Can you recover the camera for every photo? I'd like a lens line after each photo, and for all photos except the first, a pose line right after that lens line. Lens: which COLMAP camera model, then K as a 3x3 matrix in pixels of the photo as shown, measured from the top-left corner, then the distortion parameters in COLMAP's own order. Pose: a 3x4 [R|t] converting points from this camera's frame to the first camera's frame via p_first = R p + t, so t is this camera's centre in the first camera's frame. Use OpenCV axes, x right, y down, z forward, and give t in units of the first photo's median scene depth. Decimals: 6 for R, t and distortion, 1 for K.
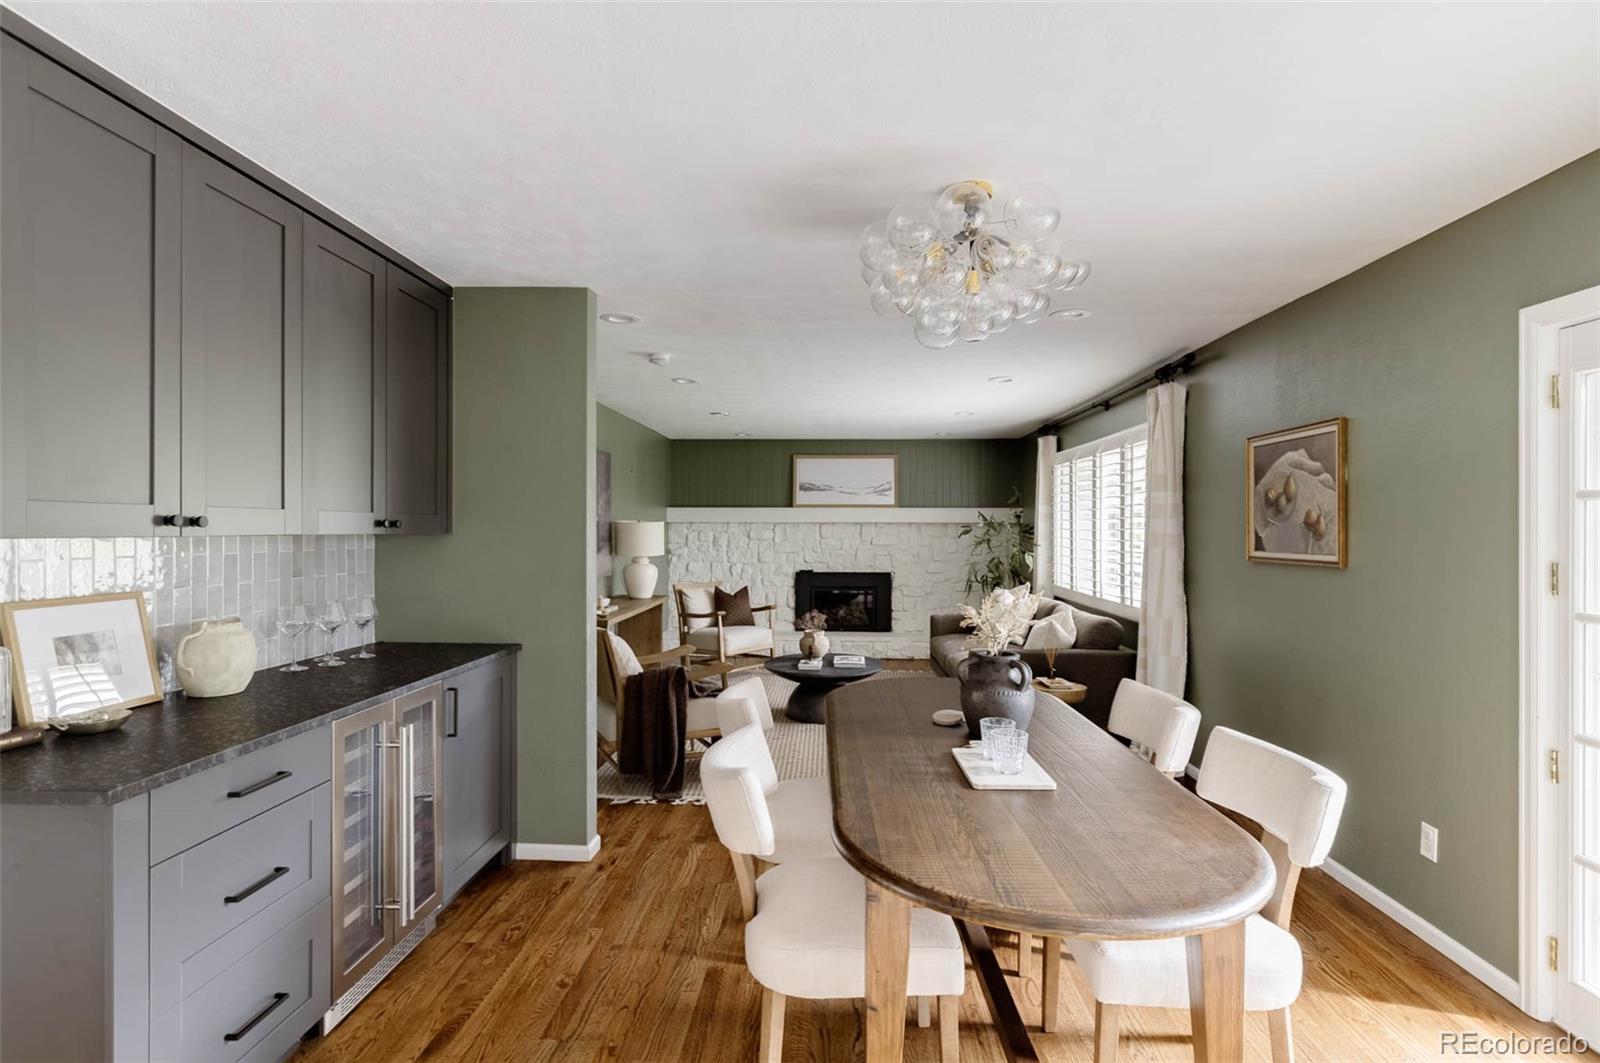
lens RADIAL K [[812.6, 0, 799.9], [0, 812.6, 527.8], [0, 0, 1]] dist [-0.000481, 0.001232]
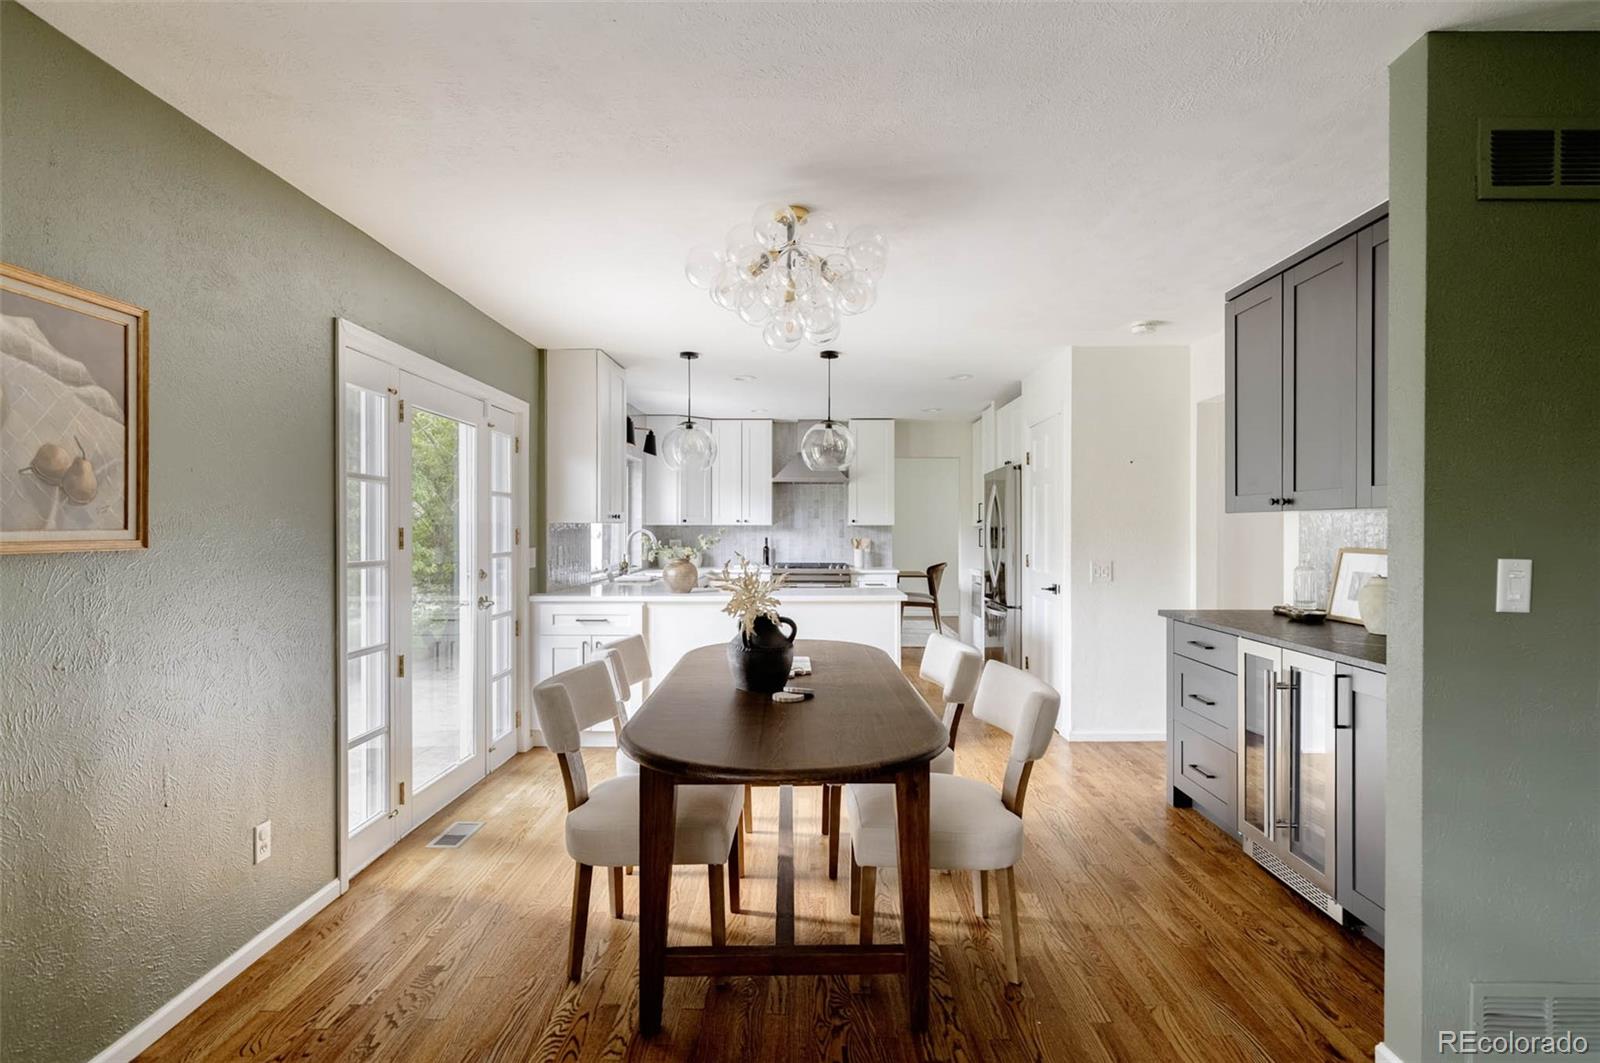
lens RADIAL K [[812.6, 0, 793.7], [0, 812.6, 530.2], [0, 0, 1]] dist [-0.000481, 0.001232]
pose [[-0.999730, -0.003649, -0.022959, 0.075627], [-0.003692, 0.999991, 0.001848, 0.013631], [0.022952, 0.001932, -0.999735, 0.701600]]
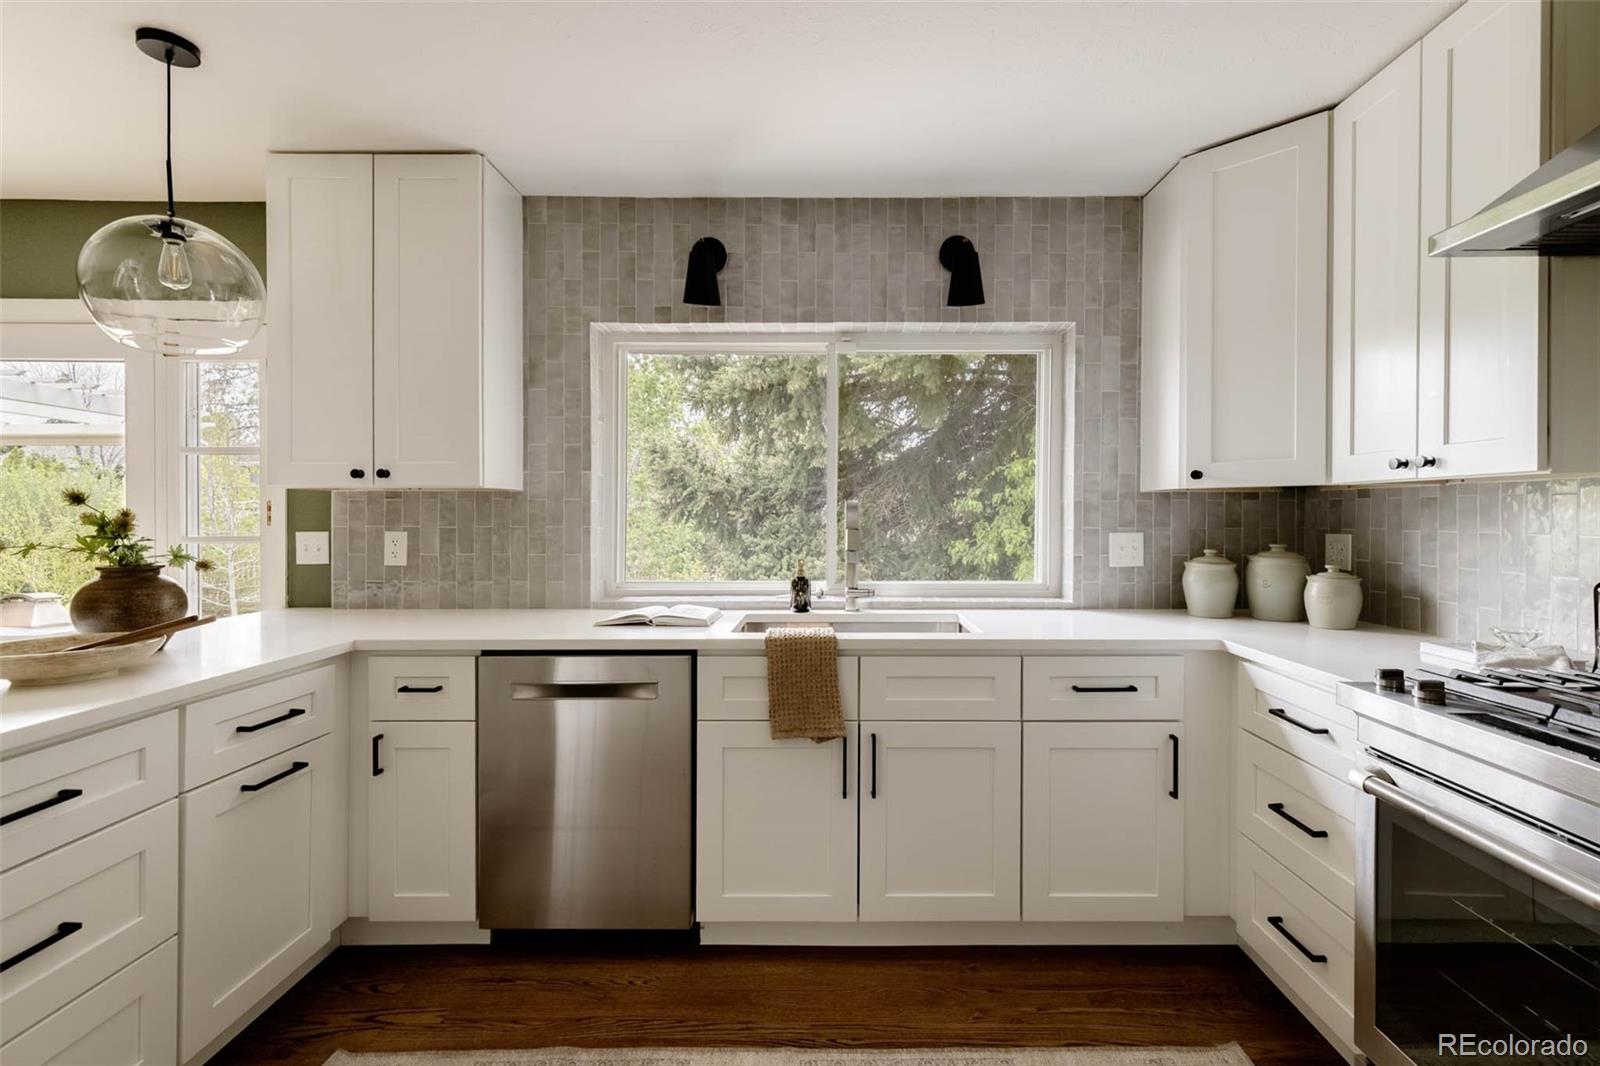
lens RADIAL K [[733.4, 0, 805.0], [0, 733.4, 521.8], [0, 0, 1]] dist [0.012338, -0.000619]
pose [[-0.047433, -0.012791, 0.998793, -0.105133], [-0.000350, 0.999918, 0.012789, 0.019628], [-0.998874, 0.000257, -0.047433, -0.170926]]
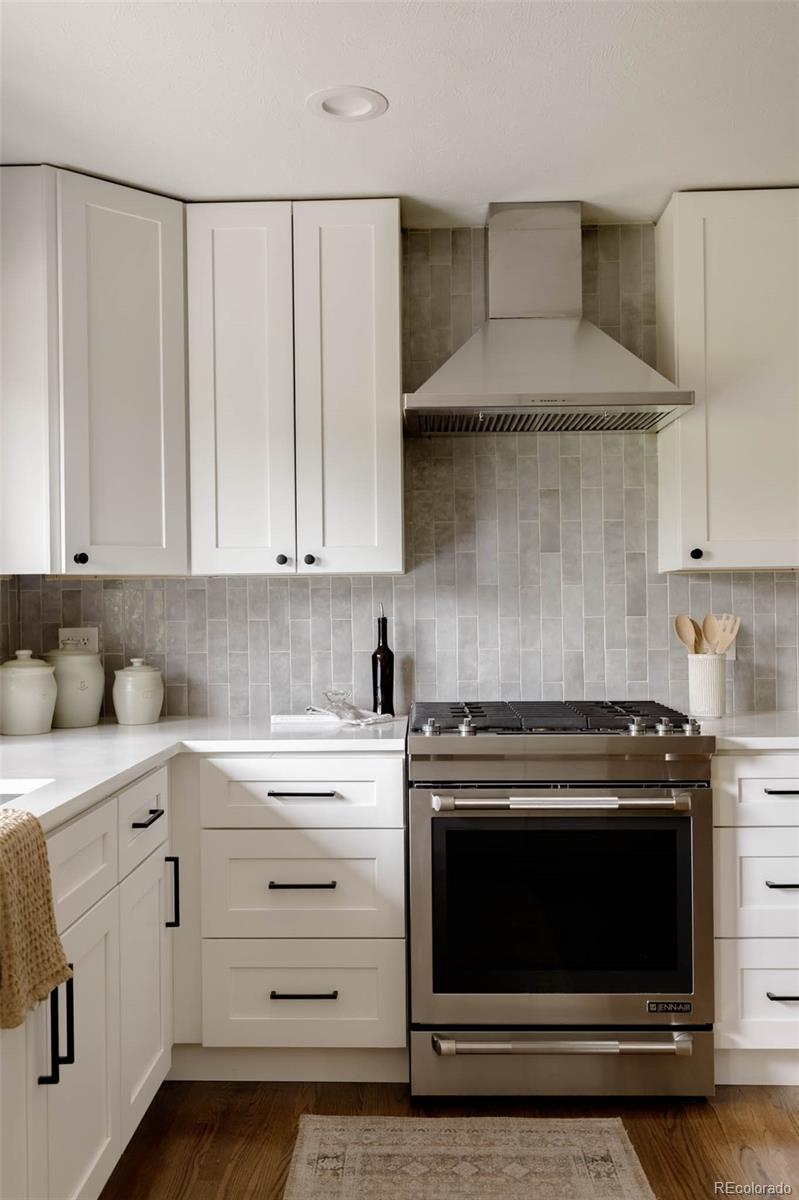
lens RADIAL K [[1142.7, 0, 397.9], [0, 1142.7, 600.8], [0, 0, 1]] dist [0.003484, 0.000000]
pose [[-0.999728, 0.008552, -0.021677, 0.090988], [0.008645, 0.999954, -0.004183, 0.021227], [0.021641, -0.004370, -0.999756, 0.051022]]
